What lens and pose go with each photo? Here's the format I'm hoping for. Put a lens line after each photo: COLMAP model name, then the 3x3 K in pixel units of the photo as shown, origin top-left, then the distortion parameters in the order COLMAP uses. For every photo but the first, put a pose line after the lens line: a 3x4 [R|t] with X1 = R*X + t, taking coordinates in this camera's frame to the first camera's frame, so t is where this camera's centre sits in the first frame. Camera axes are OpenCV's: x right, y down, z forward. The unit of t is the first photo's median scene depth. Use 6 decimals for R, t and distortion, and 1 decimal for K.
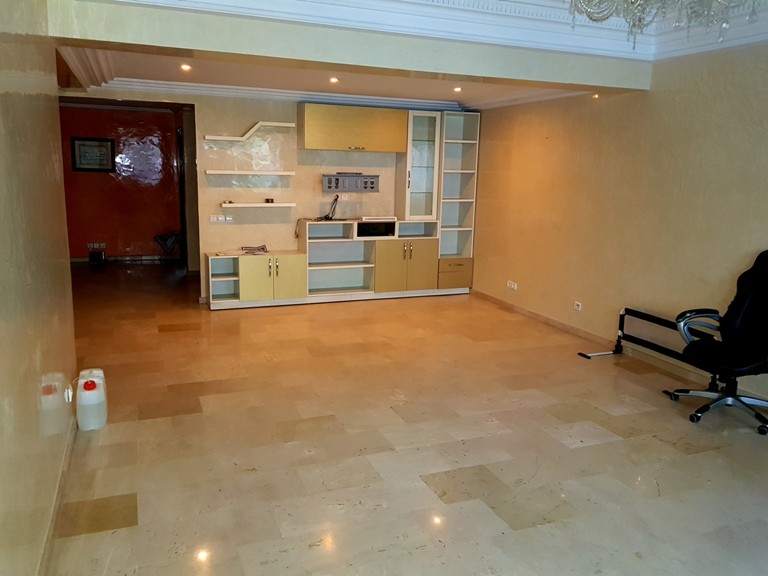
lens RADIAL K [[599.7, 0, 371.8], [0, 599.7, 286.6], [0, 0, 1]] dist [0.086719, -0.162395]
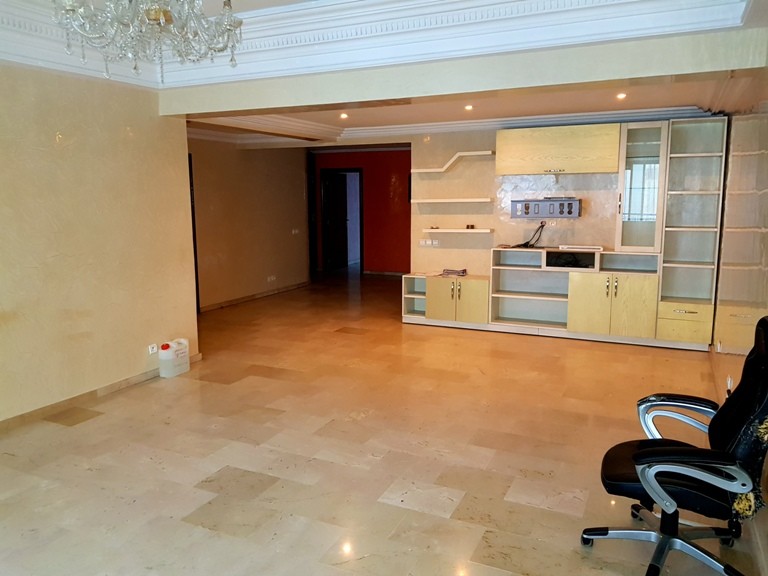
lens RADIAL K [[599.7, 0, 371.8], [0, 599.7, 286.6], [0, 0, 1]] dist [0.086719, -0.162395]
pose [[0.672176, 0.086231, -0.735352, 0.505755], [-0.120540, 0.992689, 0.006223, -0.027616], [0.730513, 0.084456, 0.677656, 0.191636]]
